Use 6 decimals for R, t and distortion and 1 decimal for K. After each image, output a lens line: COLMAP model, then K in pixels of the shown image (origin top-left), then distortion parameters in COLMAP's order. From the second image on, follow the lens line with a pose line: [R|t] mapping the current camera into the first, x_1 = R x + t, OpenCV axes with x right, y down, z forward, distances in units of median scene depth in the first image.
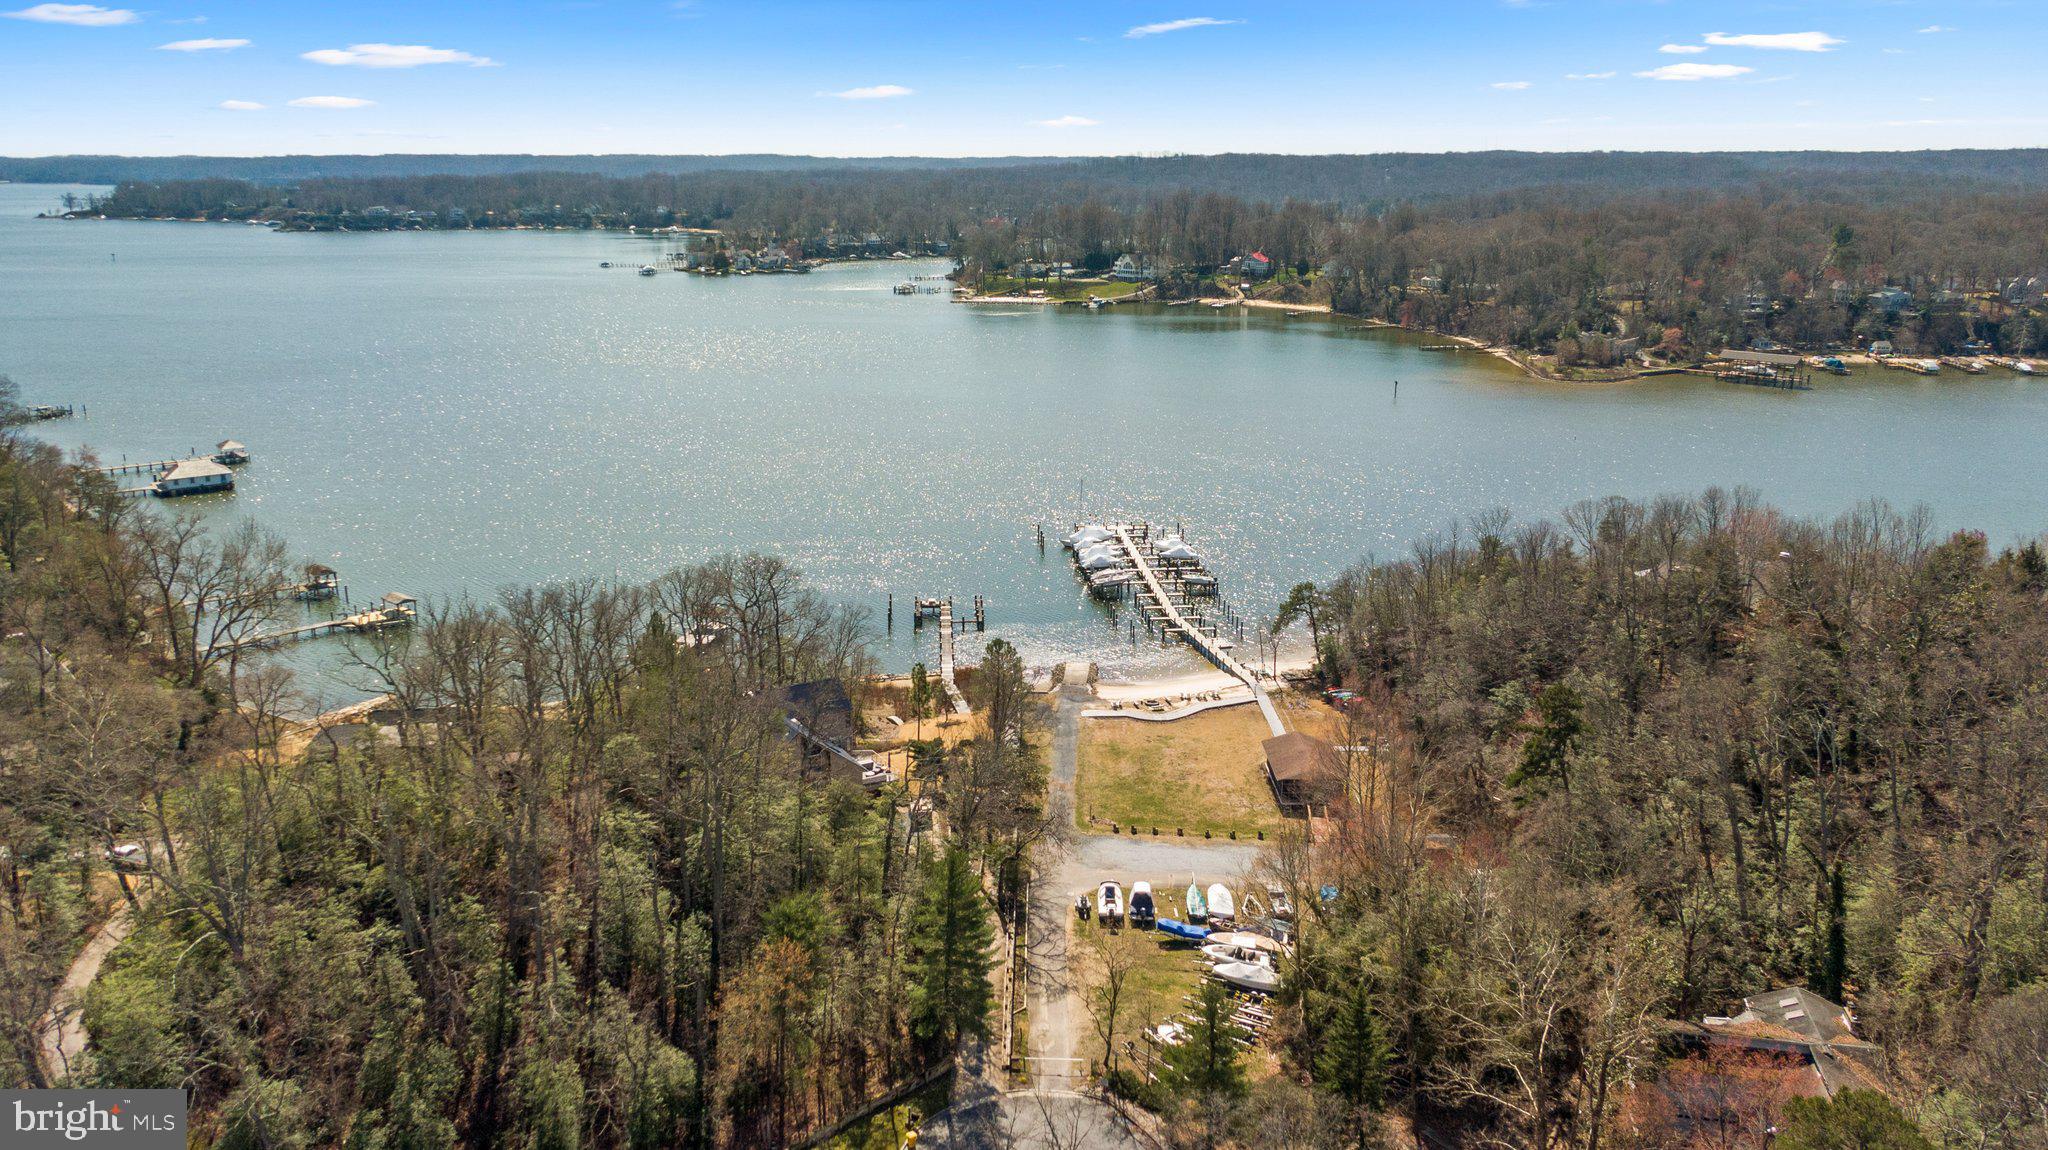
lens RADIAL K [[1512.0, 0, 1028.5], [0, 1512.0, 574.8], [0, 0, 1]] dist [0.050821, -0.083812]
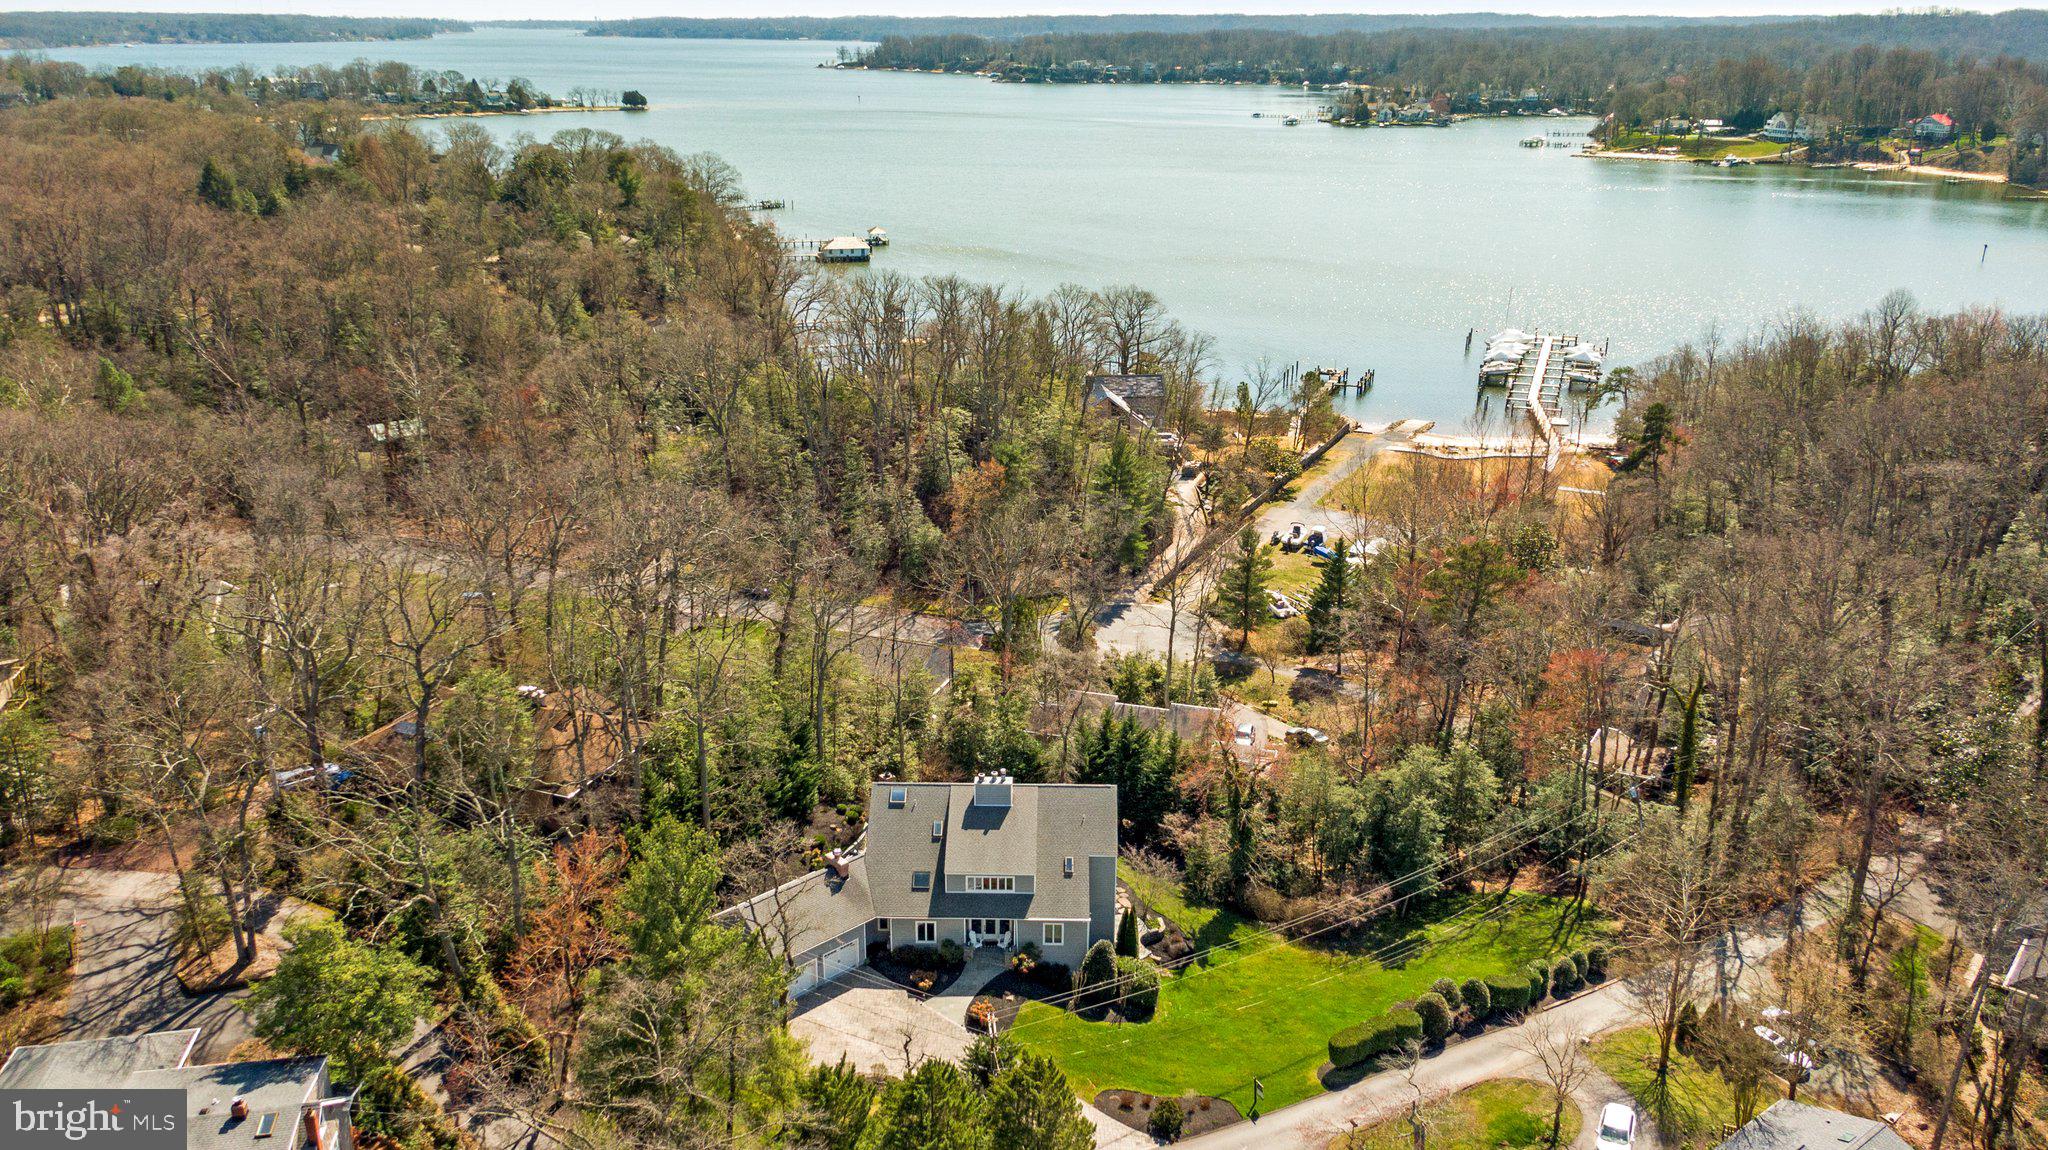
lens RADIAL K [[1512.0, 0, 1028.5], [0, 1512.0, 574.8], [0, 0, 1]] dist [0.050821, -0.083812]
pose [[0.904798, 0.147462, -0.399495, 0.064980], [-0.113632, 0.987719, 0.107230, 0.022141], [0.410401, -0.051626, 0.910443, -0.057007]]
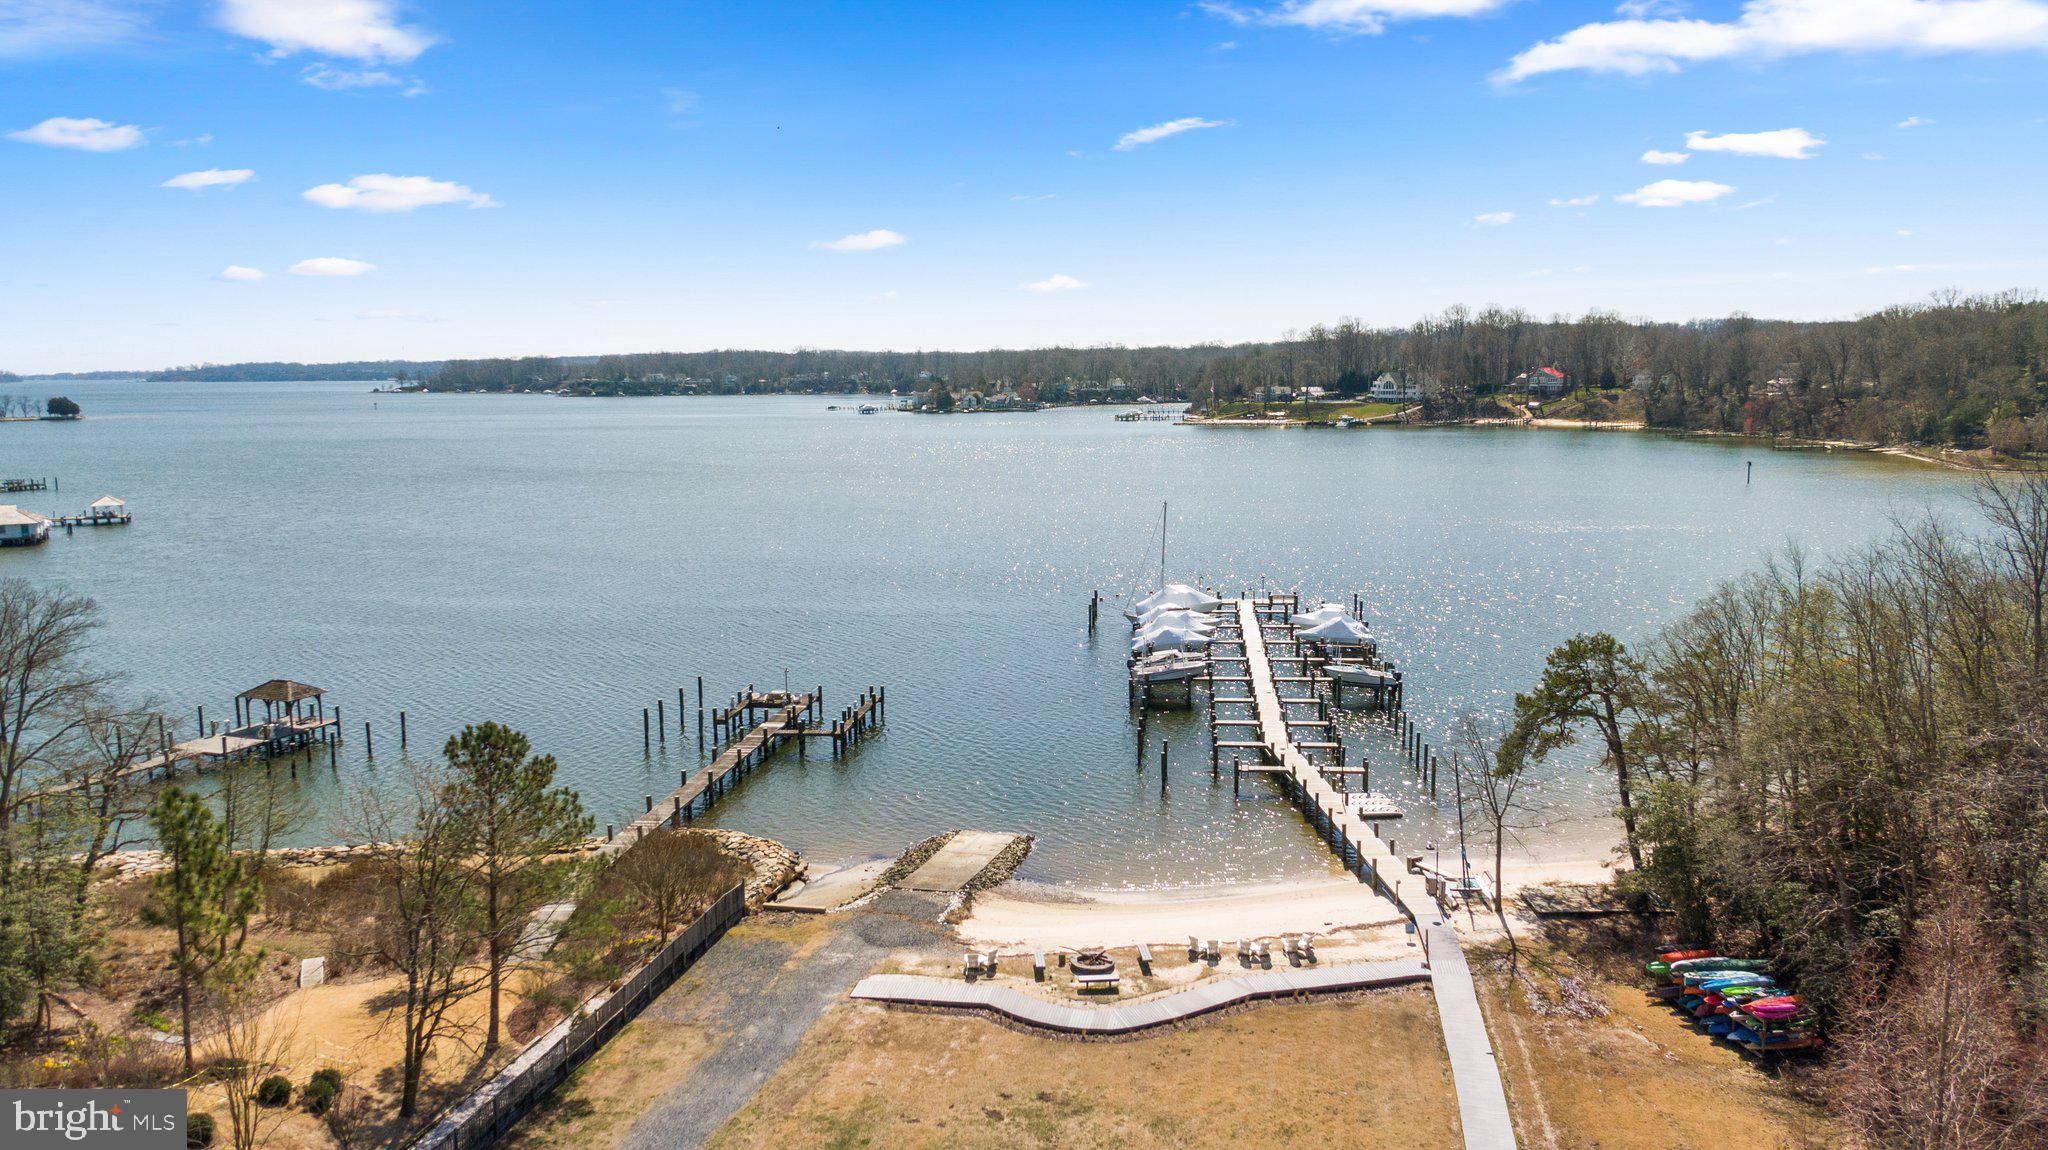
lens RADIAL K [[1512.0, 0, 1028.5], [0, 1512.0, 574.8], [0, 0, 1]] dist [0.050821, -0.083812]
pose [[0.982106, 0.016647, -0.187590, 0.030296], [-0.039490, 0.992145, -0.118700, 0.009744], [0.184140, 0.123984, 0.975049, 0.158750]]
